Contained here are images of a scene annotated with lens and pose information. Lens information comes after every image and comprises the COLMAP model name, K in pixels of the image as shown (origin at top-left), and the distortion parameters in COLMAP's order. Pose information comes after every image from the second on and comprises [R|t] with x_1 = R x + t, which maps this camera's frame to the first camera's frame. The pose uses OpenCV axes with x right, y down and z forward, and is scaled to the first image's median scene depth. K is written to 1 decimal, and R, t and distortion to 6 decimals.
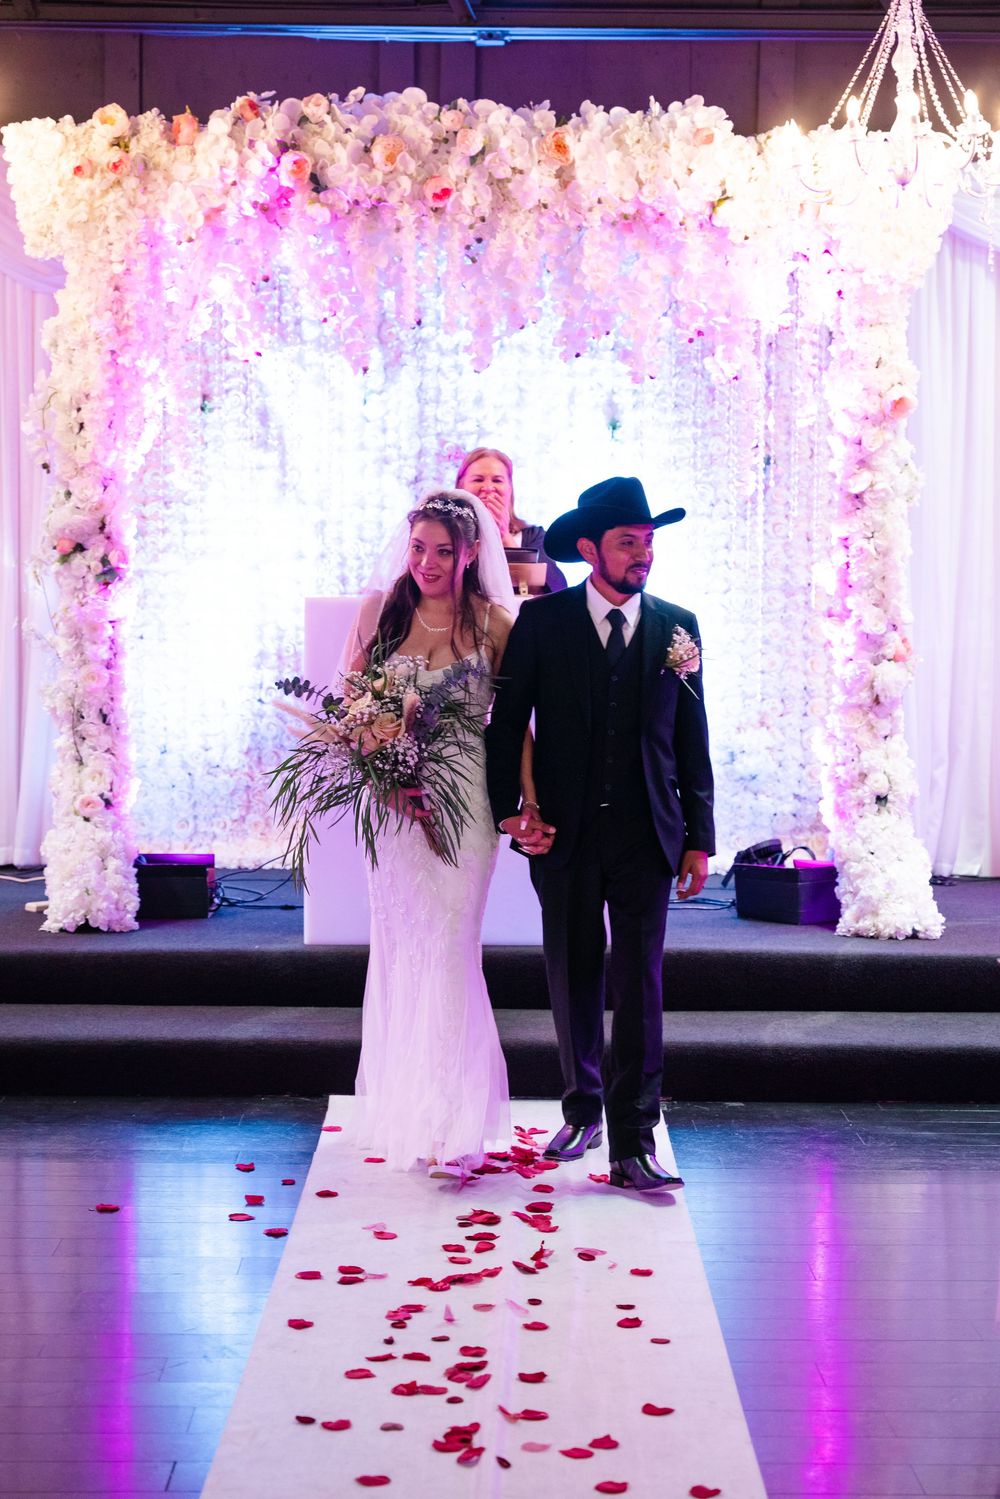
lens RADIAL K [[2946.4, 0, 511.0], [0, 2946.4, 745.3], [0, 0, 1]] dist [0.064338, 0.000000]
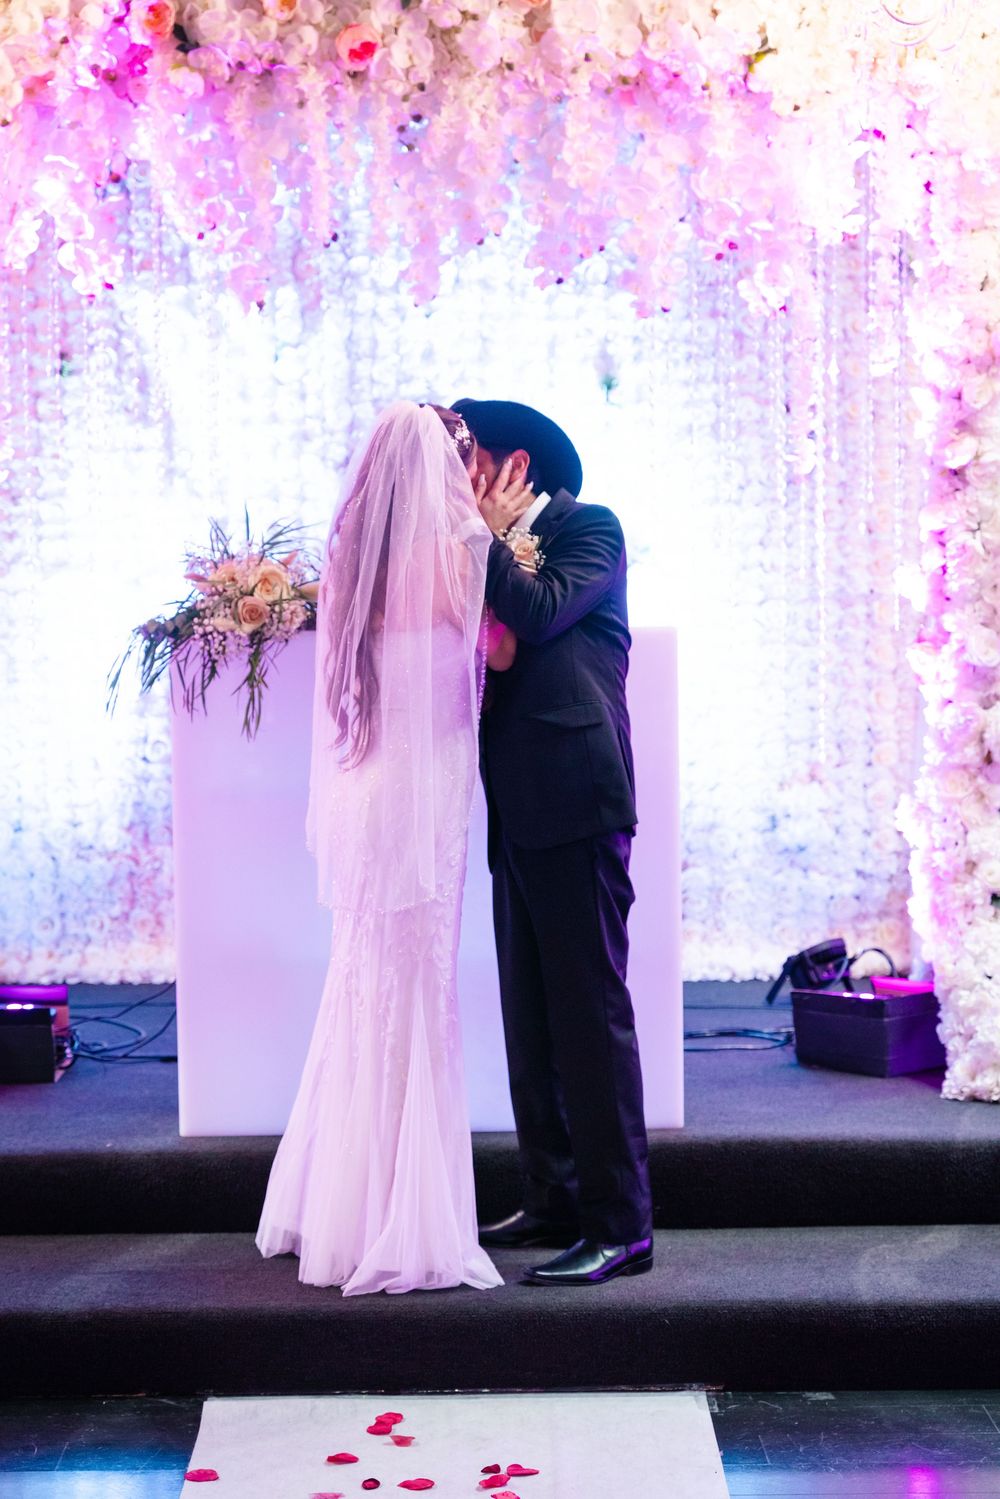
lens RADIAL K [[2946.4, 0, 506.6], [0, 2946.4, 758.3], [0, 0, 1]] dist [0.064338, 0.000000]
pose [[0.999824, -0.018336, 0.003840, 0.004961], [0.018299, 0.999786, 0.009669, -0.024602], [-0.004017, -0.009597, 0.999946, 0.291122]]
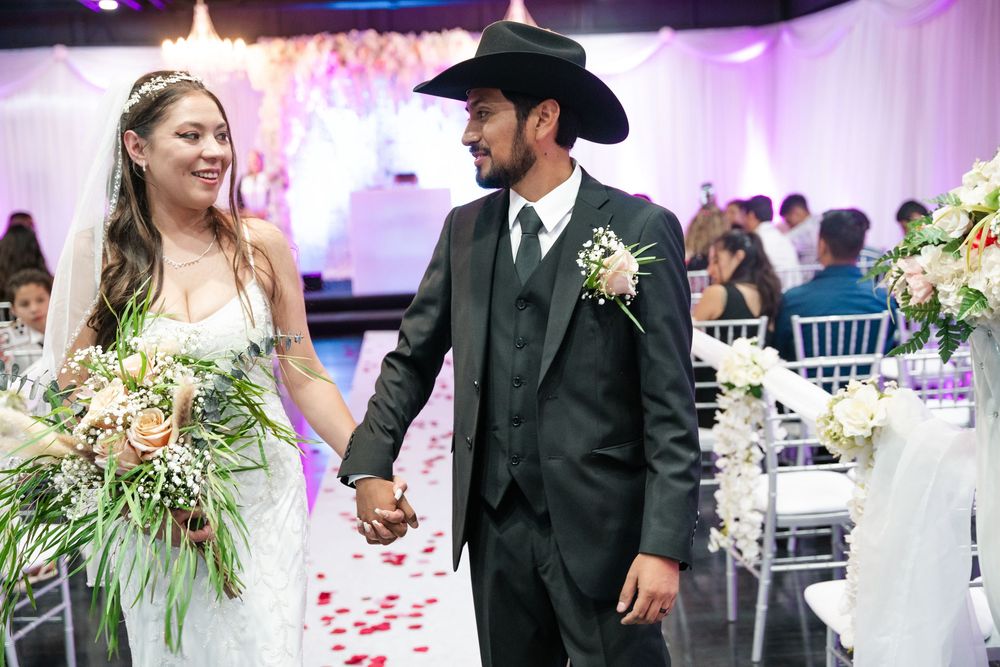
lens RADIAL K [[1367.9, 0, 499.9], [0, 1367.9, 330.0], [0, 0, 1]] dist [0.048482, 0.000000]
pose [[0.997085, -0.055131, 0.052740, 0.010306], [0.051776, 0.996669, 0.063001, 0.016880], [-0.056038, -0.060087, 0.996619, -0.524914]]
